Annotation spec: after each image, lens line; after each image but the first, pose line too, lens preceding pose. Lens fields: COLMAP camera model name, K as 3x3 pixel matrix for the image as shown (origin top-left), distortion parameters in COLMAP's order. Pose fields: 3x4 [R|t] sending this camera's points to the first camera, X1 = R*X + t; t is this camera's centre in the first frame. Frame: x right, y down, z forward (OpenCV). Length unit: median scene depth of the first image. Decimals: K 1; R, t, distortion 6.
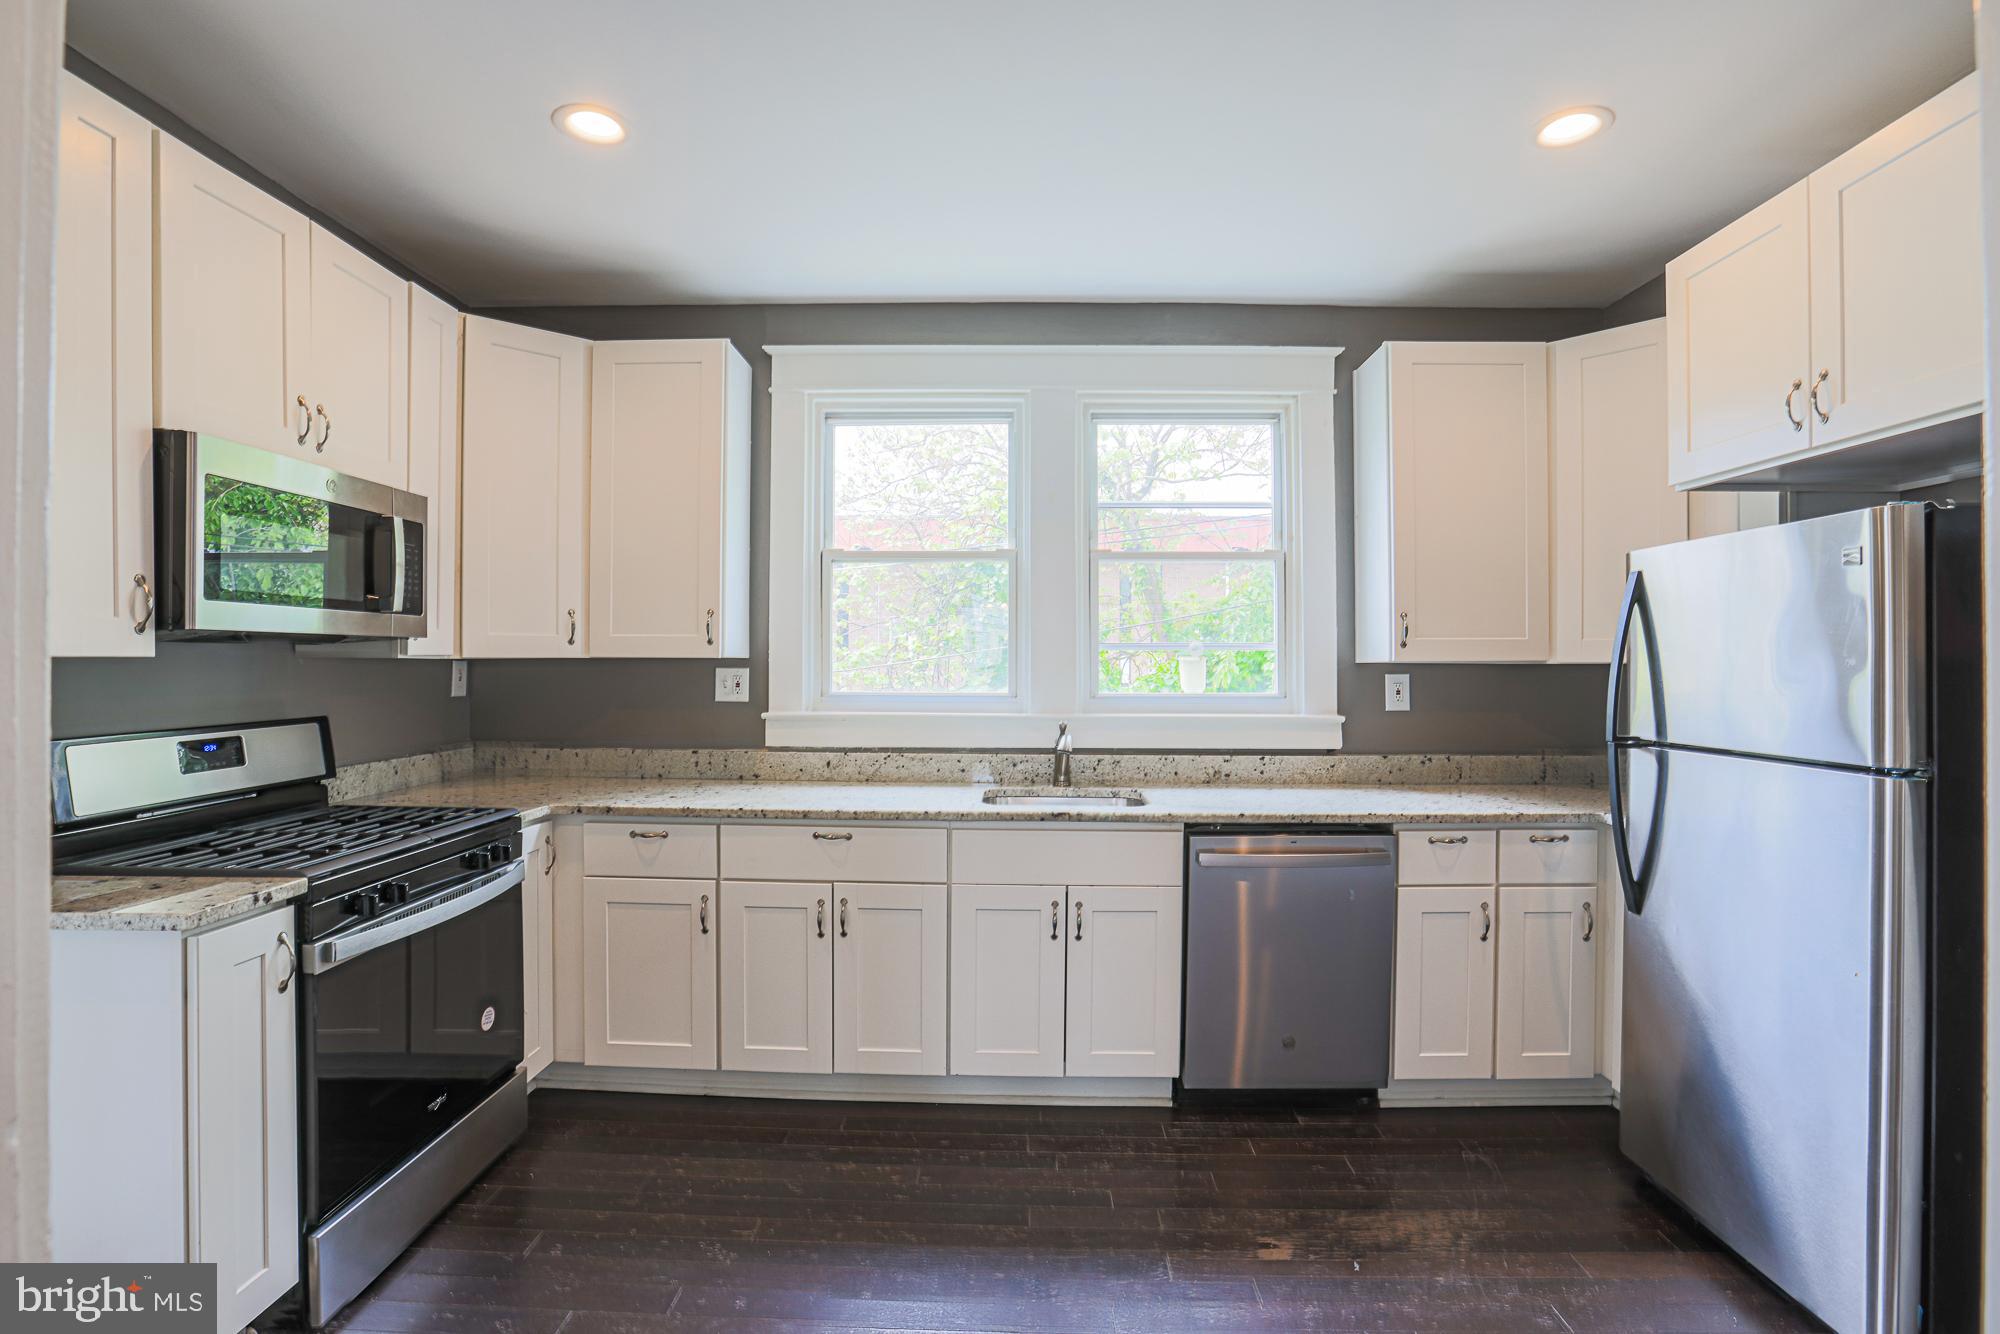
lens RADIAL K [[929.9, 0, 1002.2], [0, 929.9, 665.5], [0, 0, 1]] dist [-0.032702, -0.000158]
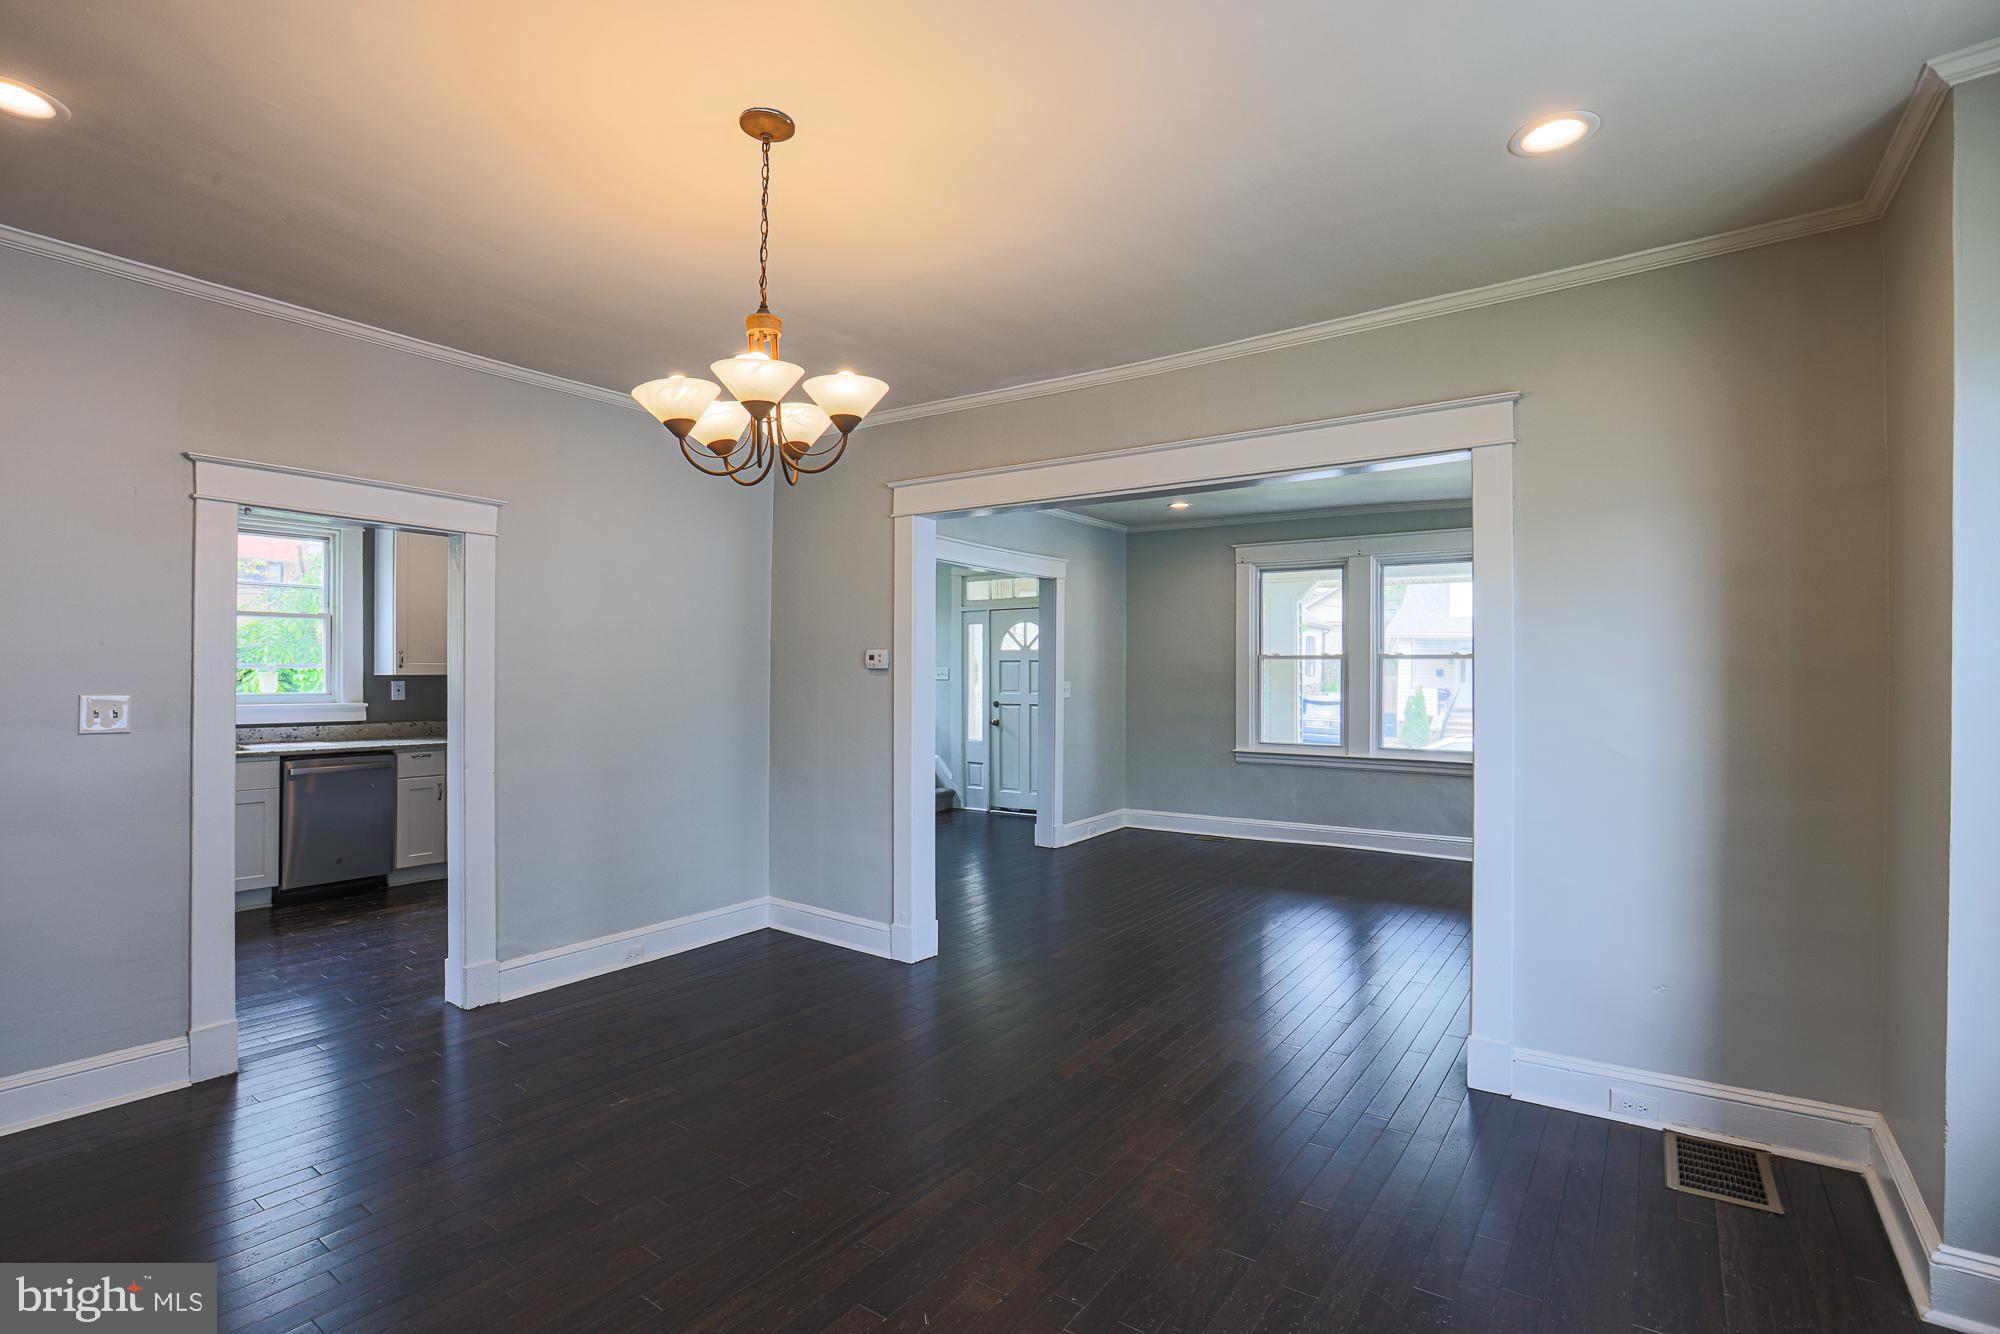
lens RADIAL K [[929.9, 0, 1005.7], [0, 929.9, 673.9], [0, 0, 1]] dist [-0.032702, -0.000158]
pose [[0.561271, 0.004491, 0.827620, -0.453945], [-0.003183, 0.999990, -0.003268, -0.003629], [-0.827626, -0.000800, 0.561279, -1.149510]]
